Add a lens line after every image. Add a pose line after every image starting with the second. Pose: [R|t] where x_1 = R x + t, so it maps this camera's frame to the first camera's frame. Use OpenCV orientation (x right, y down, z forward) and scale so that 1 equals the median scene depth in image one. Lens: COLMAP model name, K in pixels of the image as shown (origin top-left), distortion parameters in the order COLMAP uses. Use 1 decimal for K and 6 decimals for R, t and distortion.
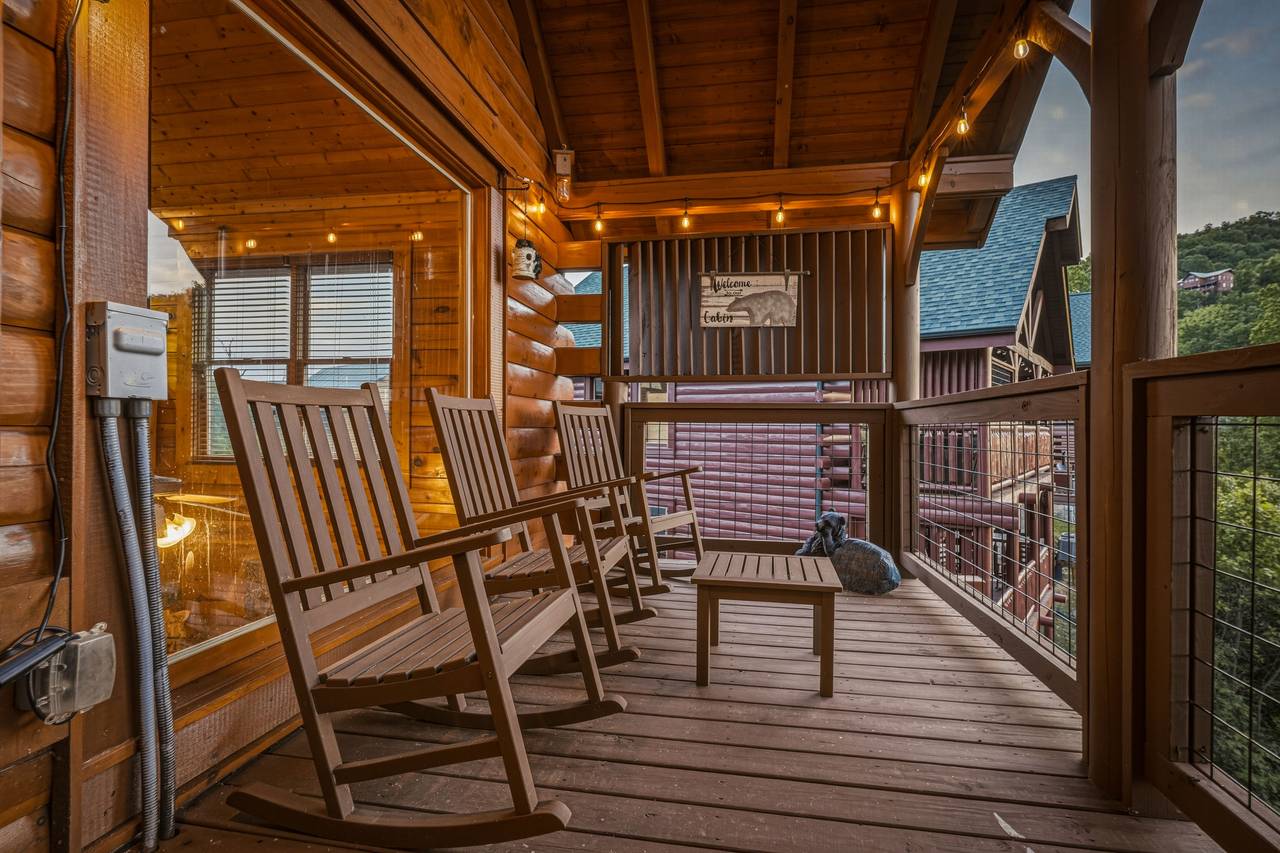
lens RADIAL K [[611.4, 0, 643.9], [0, 611.4, 428.7], [0, 0, 1]] dist [0.004772, -0.000734]
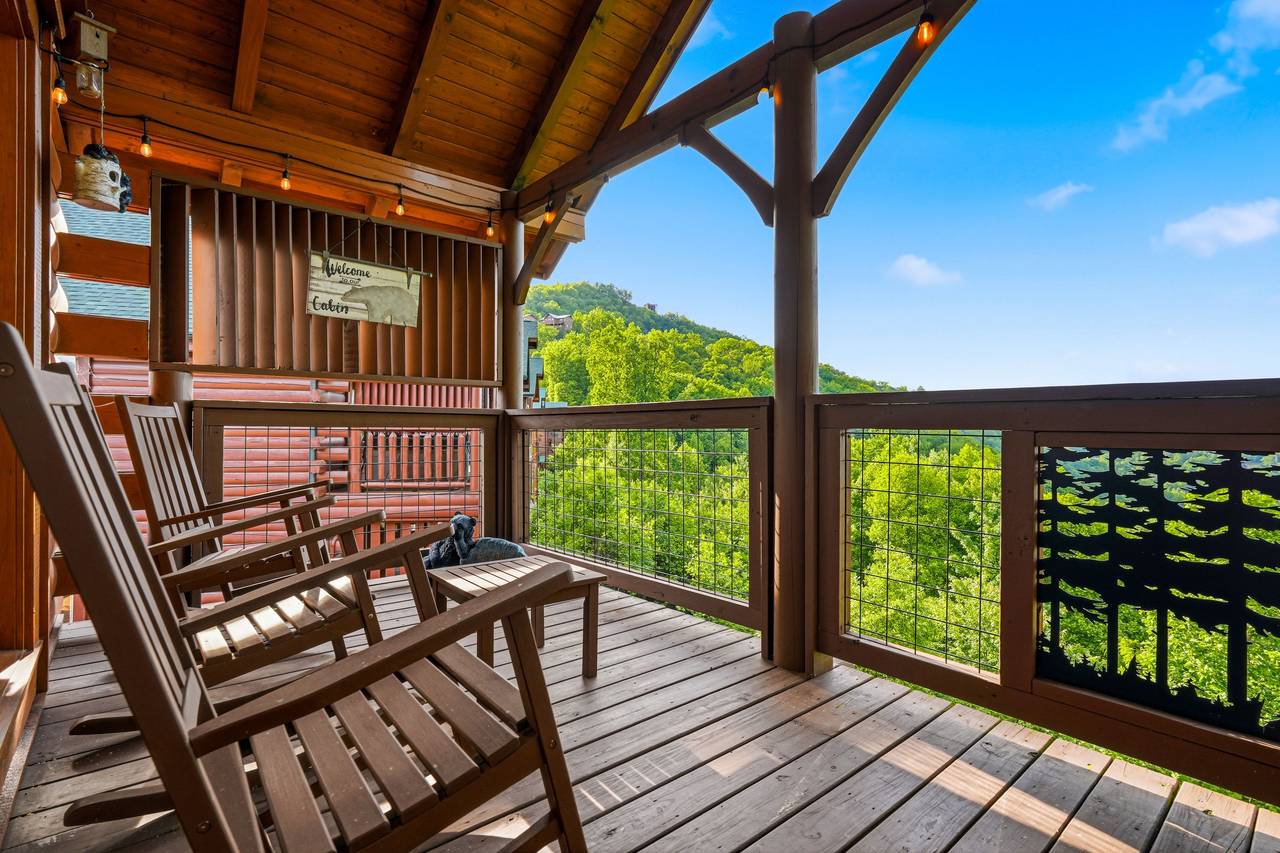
lens RADIAL K [[611.4, 0, 601.7], [0, 611.4, 432.8], [0, 0, 1]] dist [0.004772, -0.000734]
pose [[0.655446, -0.006946, 0.755210, -0.286408], [0.001678, 0.999969, 0.007741, -0.007659], [-0.755241, -0.003807, 0.655437, 0.141402]]
